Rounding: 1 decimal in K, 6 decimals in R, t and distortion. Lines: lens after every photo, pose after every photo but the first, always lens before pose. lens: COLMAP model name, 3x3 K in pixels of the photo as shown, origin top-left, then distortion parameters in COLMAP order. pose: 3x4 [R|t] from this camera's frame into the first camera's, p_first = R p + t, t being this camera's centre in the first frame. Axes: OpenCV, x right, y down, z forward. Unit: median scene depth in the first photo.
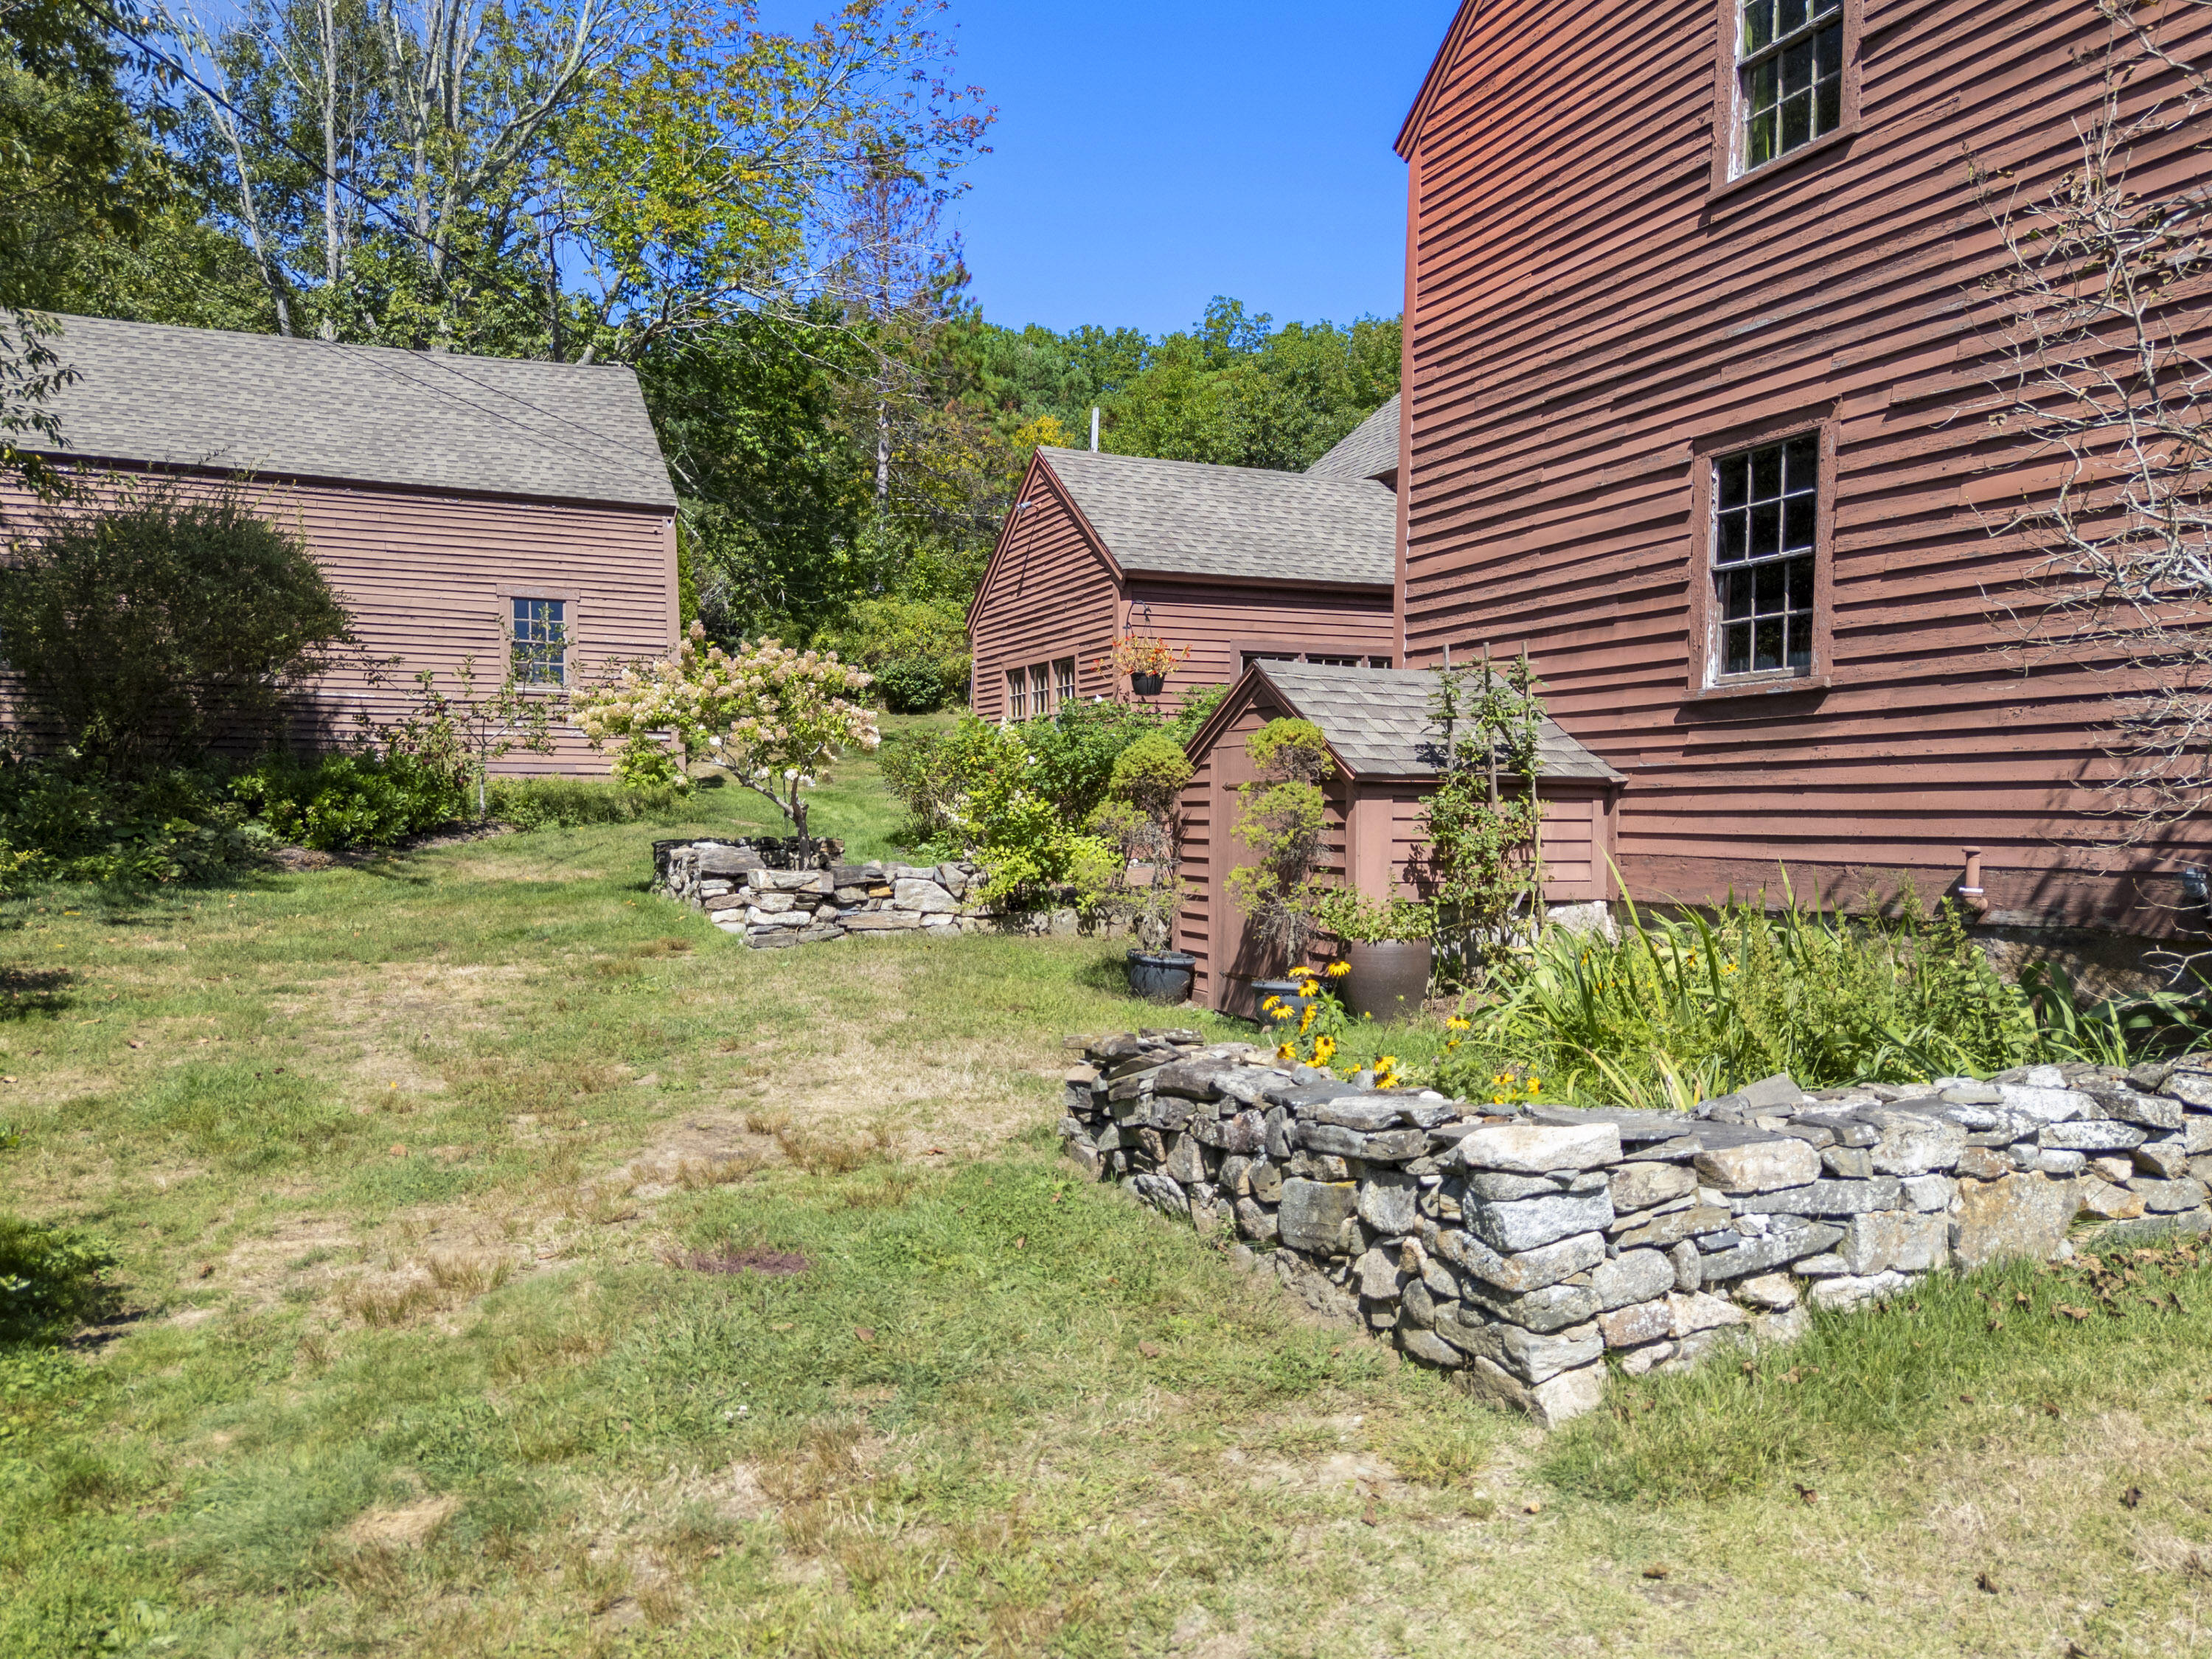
lens RADIAL K [[1638.8, 0, 1110.5], [0, 1638.8, 824.1], [0, 0, 1]] dist [0.068628, -0.060571]
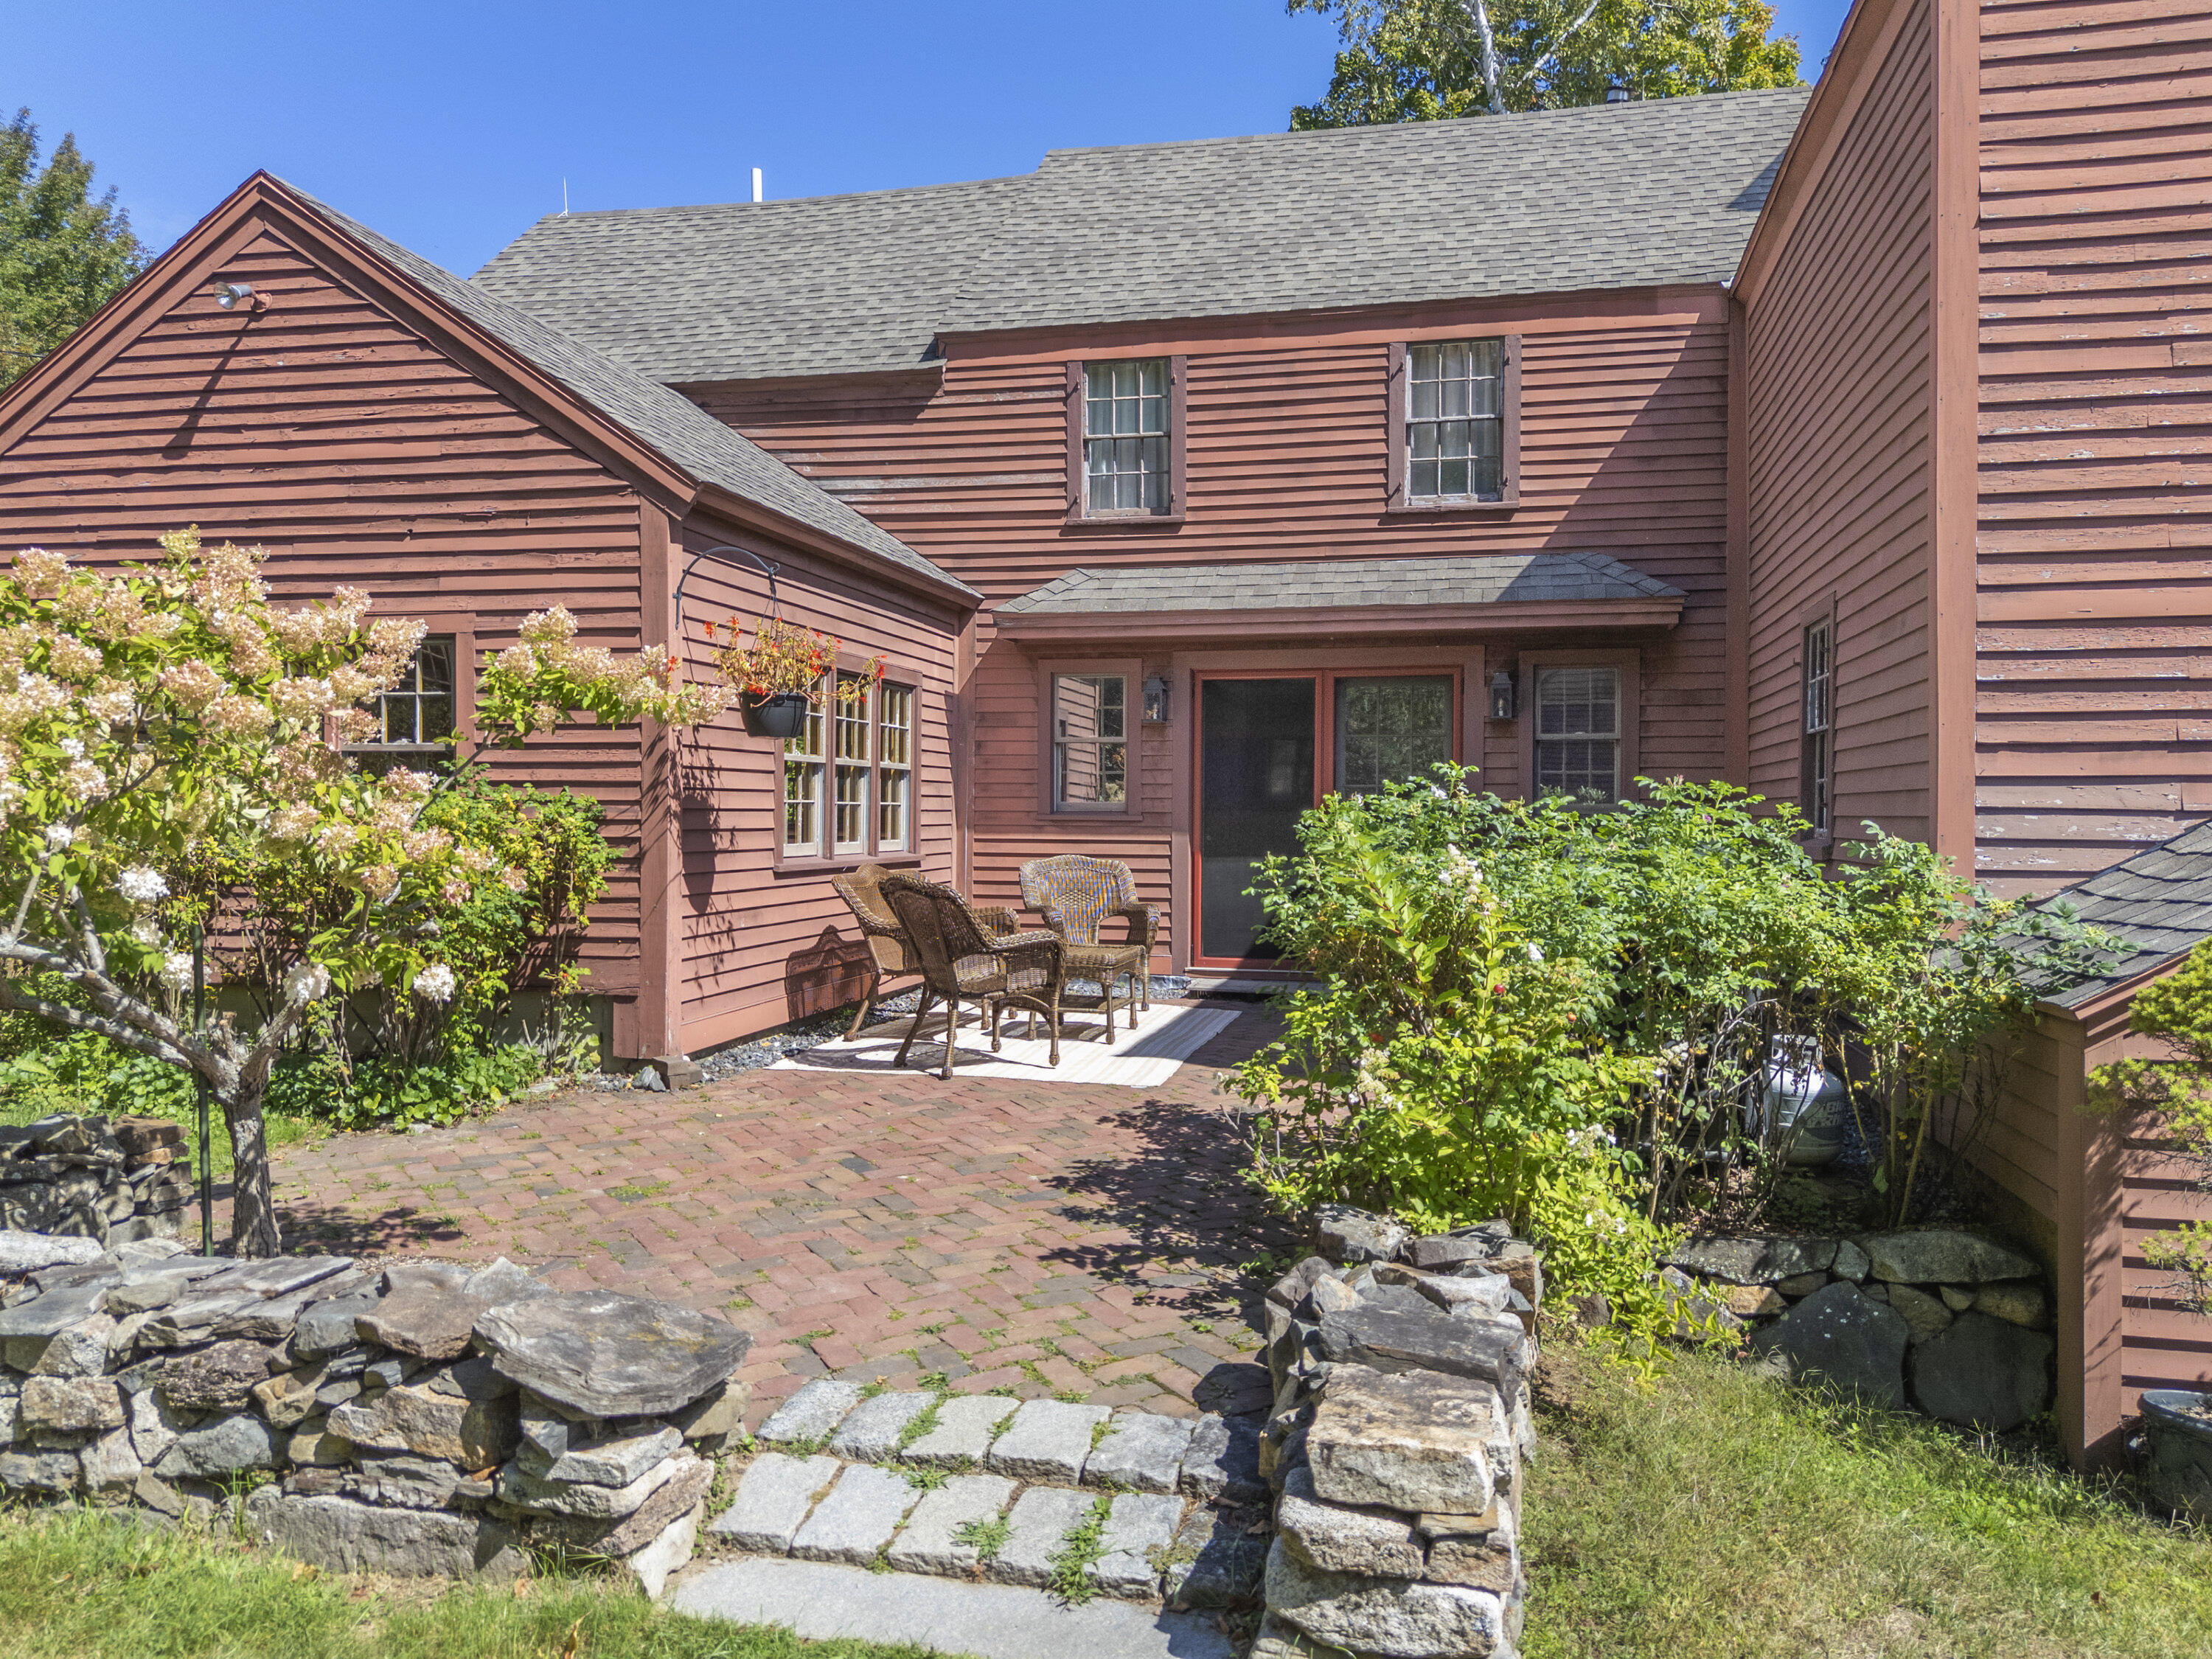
lens RADIAL K [[1638.8, 0, 1110.5], [0, 1638.8, 824.1], [0, 0, 1]] dist [0.068628, -0.060571]
pose [[0.591241, -0.011822, 0.806408, -0.516248], [0.006013, 0.999929, 0.010250, -0.089471], [-0.806473, -0.001211, 0.591270, 0.957275]]
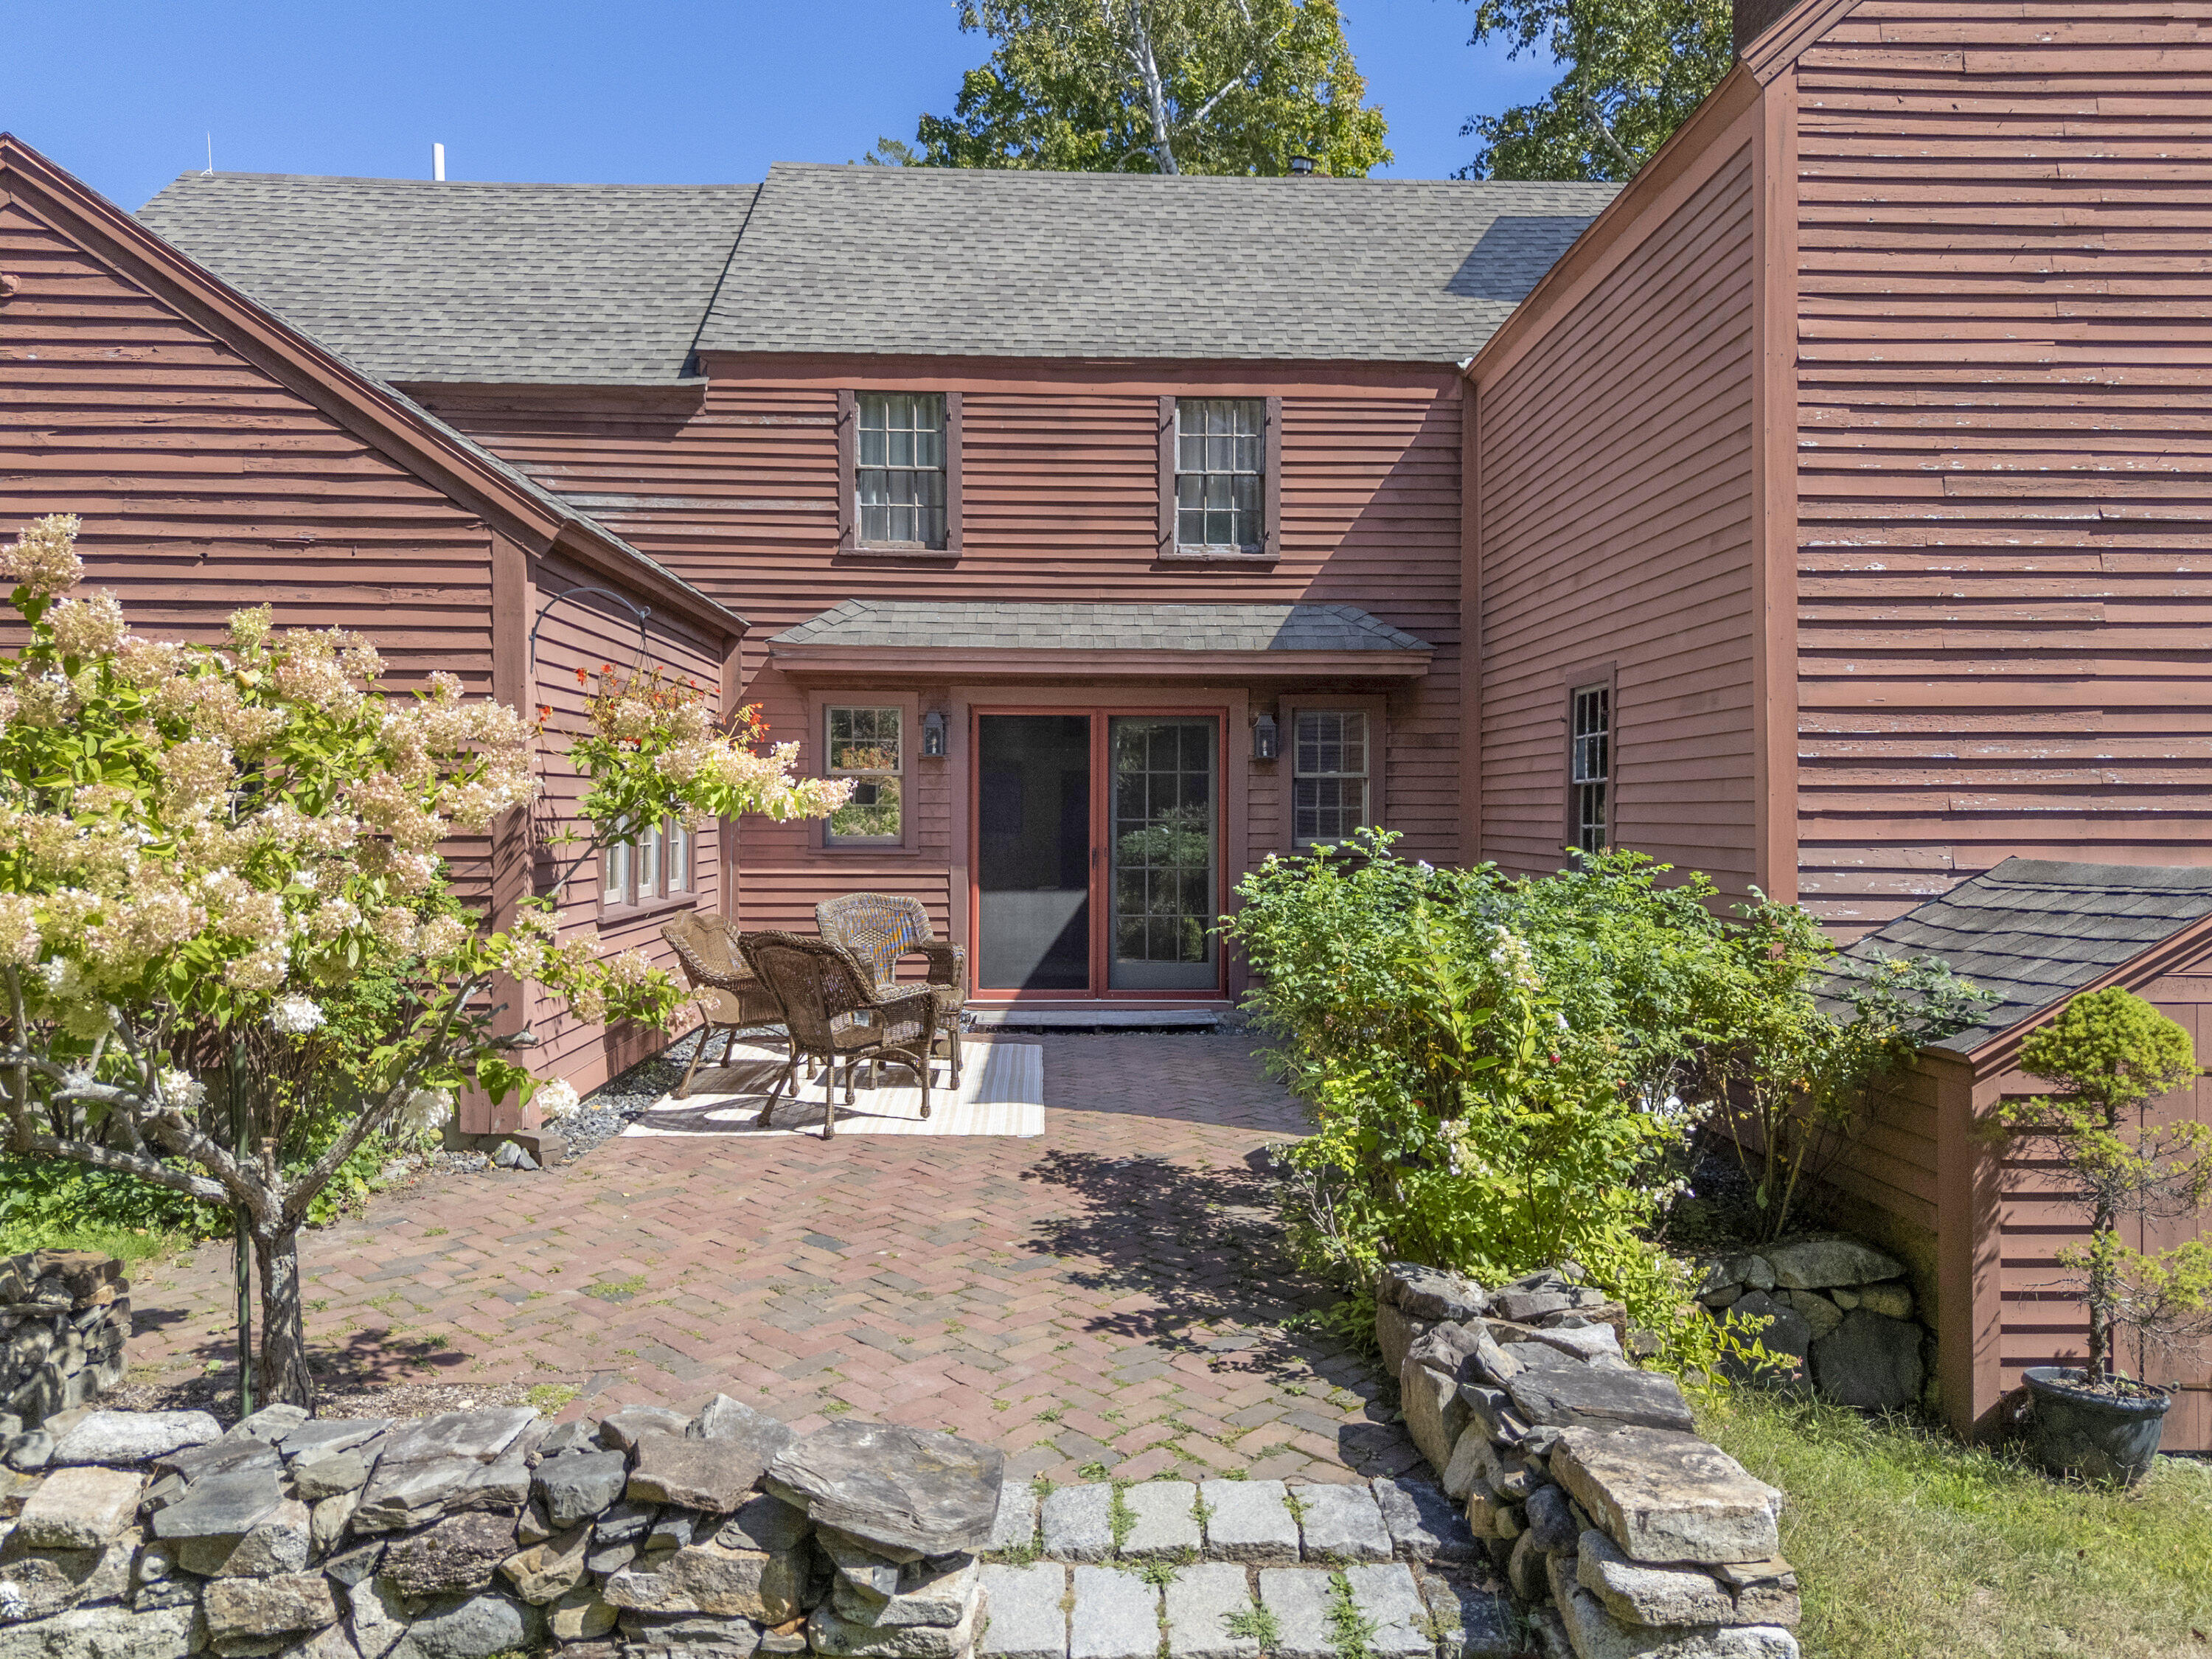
lens RADIAL K [[1638.8, 0, 1110.5], [0, 1638.8, 824.1], [0, 0, 1]] dist [0.068628, -0.060571]
pose [[0.360466, -0.014706, 0.932656, -0.602967], [0.005432, 0.999892, 0.013667, -0.117831], [-0.932757, 0.000140, 0.360507, 1.085421]]
